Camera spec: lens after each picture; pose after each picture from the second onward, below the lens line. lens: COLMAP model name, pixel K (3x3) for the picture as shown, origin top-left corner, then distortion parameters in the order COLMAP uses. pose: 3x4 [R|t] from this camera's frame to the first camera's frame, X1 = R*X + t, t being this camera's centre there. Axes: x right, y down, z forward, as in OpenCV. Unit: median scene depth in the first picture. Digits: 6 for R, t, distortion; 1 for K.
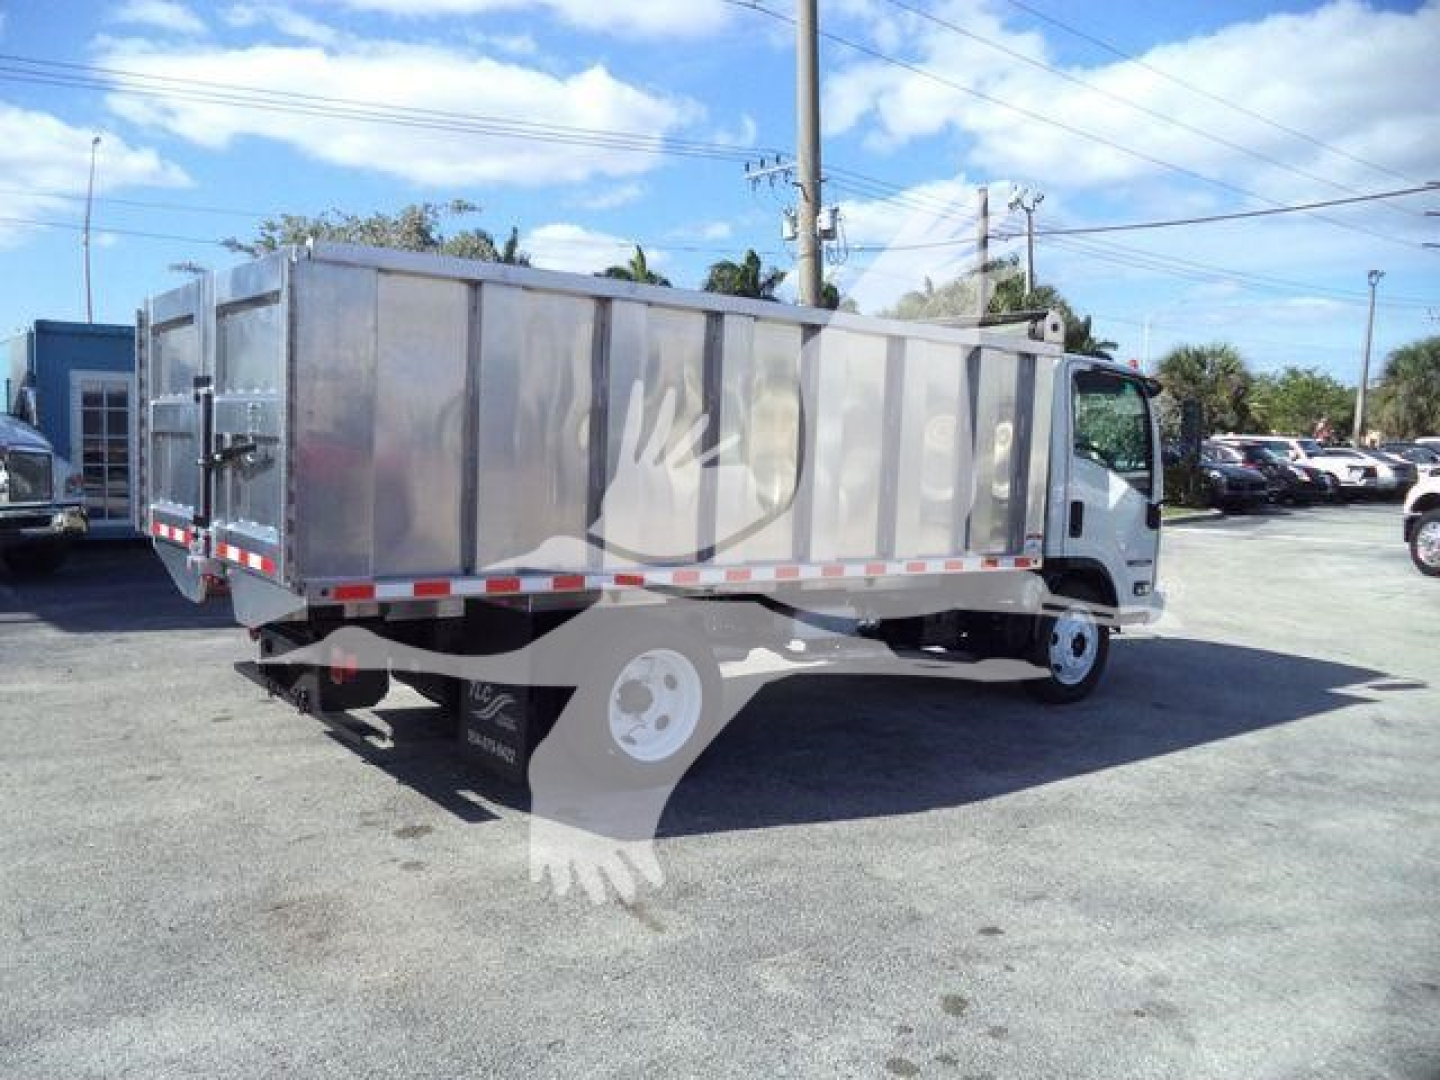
lens RADIAL K [[1167.6, 0, 707.4], [0, 1167.6, 553.8], [0, 0, 1]] dist [-0.023883, -0.008747]
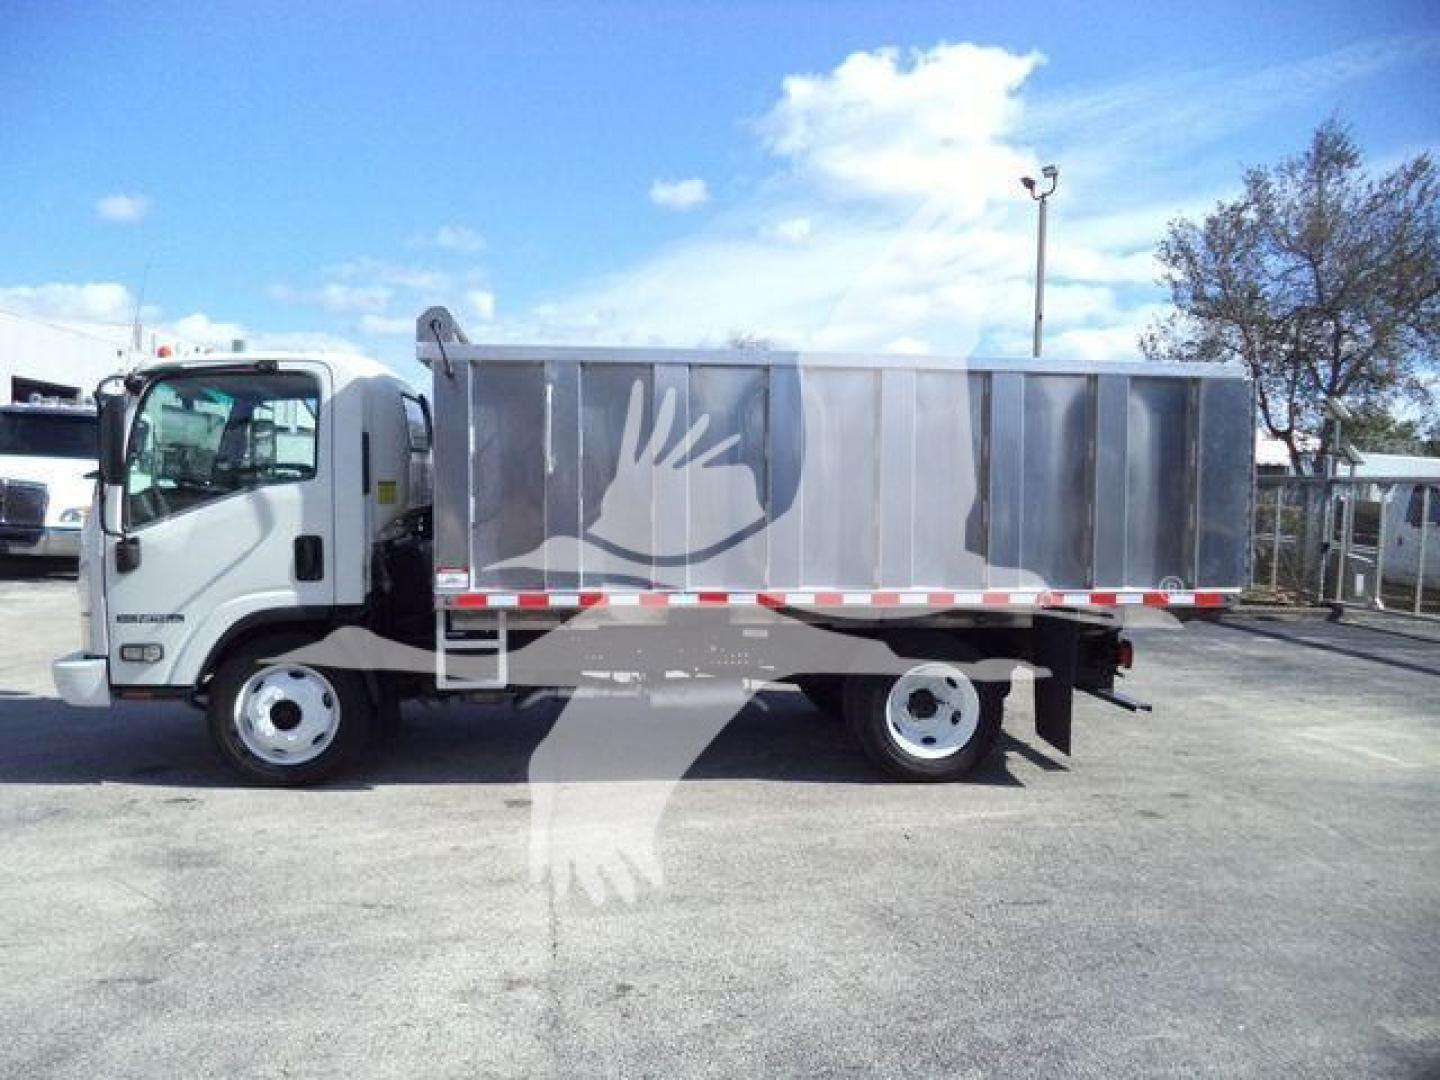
lens RADIAL K [[1167.6, 0, 725.7], [0, 1167.6, 542.7], [0, 0, 1]] dist [-0.023883, -0.008747]
pose [[-0.869183, -0.064020, 0.490328, -0.619208], [0.004367, 0.990551, 0.137072, -0.219365], [-0.494471, 0.121282, -0.860691, 2.228970]]
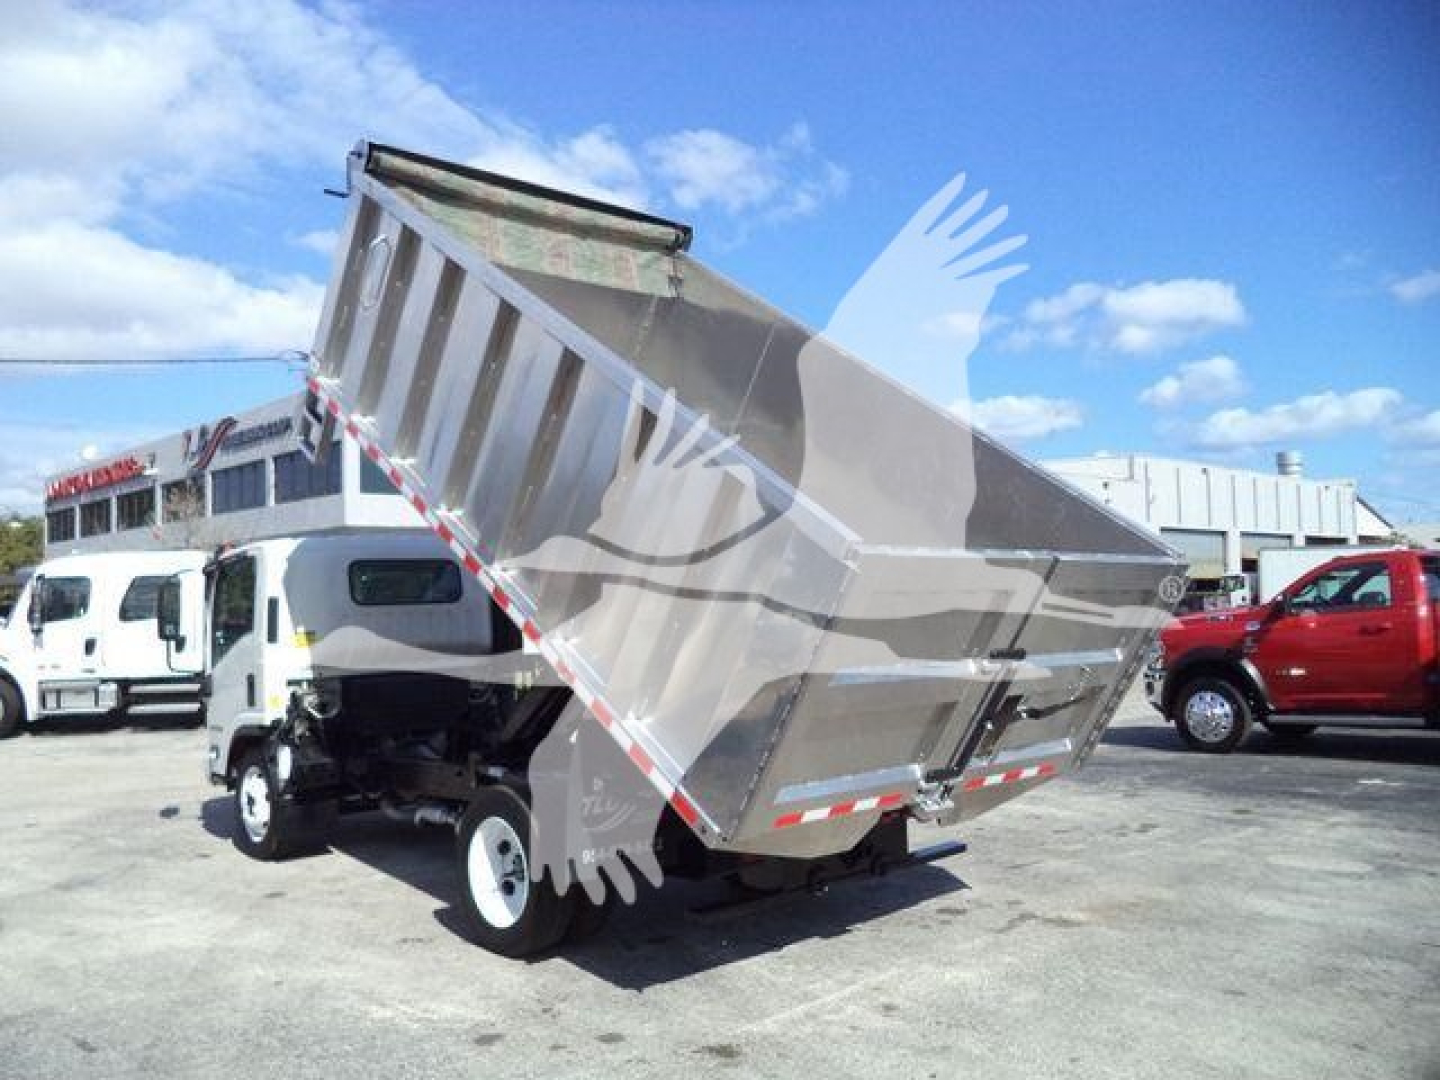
lens RADIAL K [[1167.6, 0, 729.5], [0, 1167.6, 539.9], [0, 0, 1]] dist [-0.023883, -0.008747]
pose [[-0.104997, 0.038555, 0.993725, -1.270892], [0.119369, 0.992512, -0.025895, -0.143686], [-0.987282, 0.115901, -0.108813, 1.098686]]
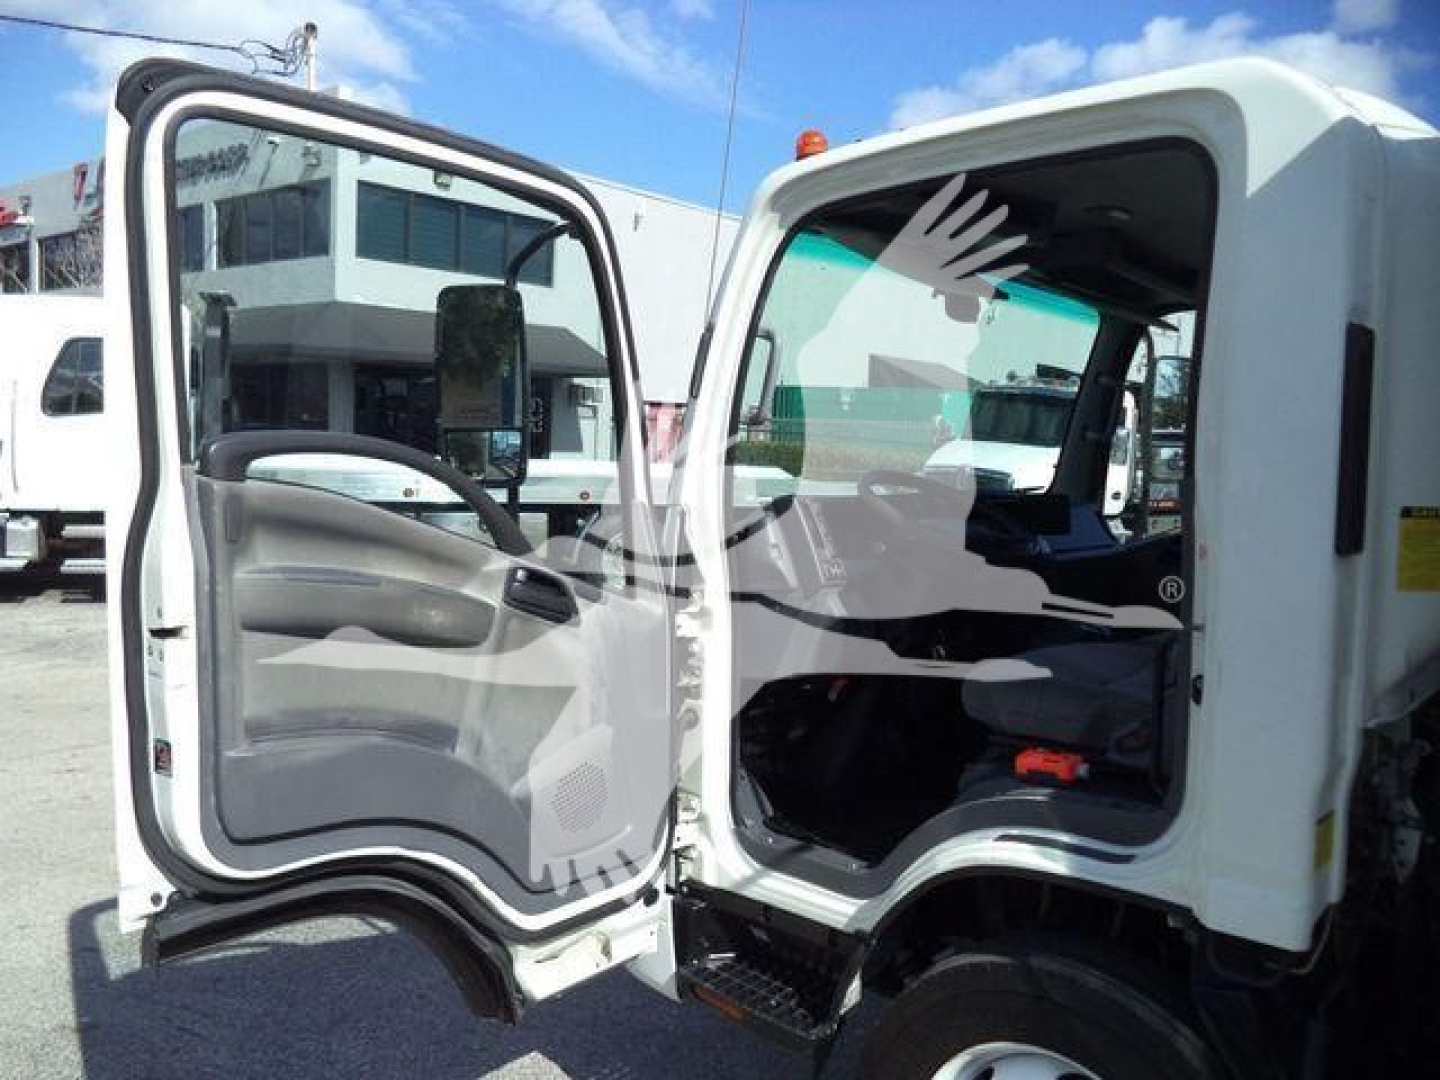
lens RADIAL K [[1167.6, 0, 718.2], [0, 1167.6, 542.1], [0, 0, 1]] dist [-0.023883, -0.008747]
pose [[-0.205394, -0.108016, 0.972700, -0.078445], [0.050983, 0.991360, 0.120853, -0.166928], [-0.977350, 0.074414, -0.198112, 1.701057]]
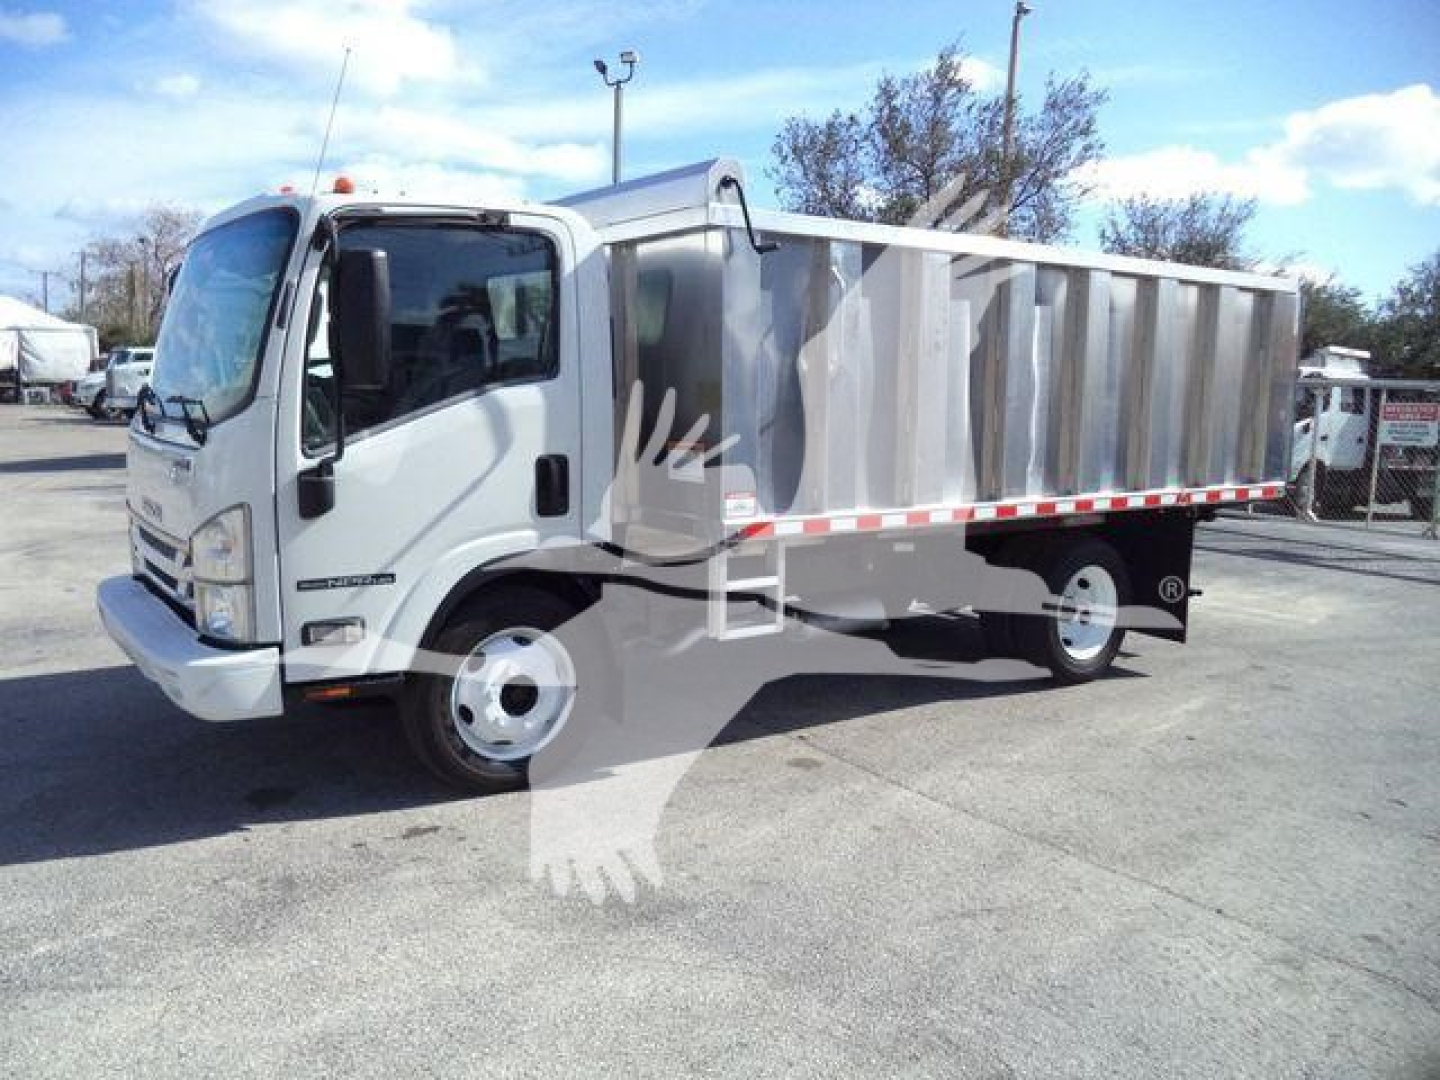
lens RADIAL K [[1167.6, 0, 723.0], [0, 1167.6, 540.1], [0, 0, 1]] dist [-0.023883, -0.008747]
pose [[-0.998569, -0.049378, 0.020542, 0.062190], [-0.043776, 0.975312, 0.216450, -0.203229], [-0.030723, 0.215241, -0.976078, 2.283646]]
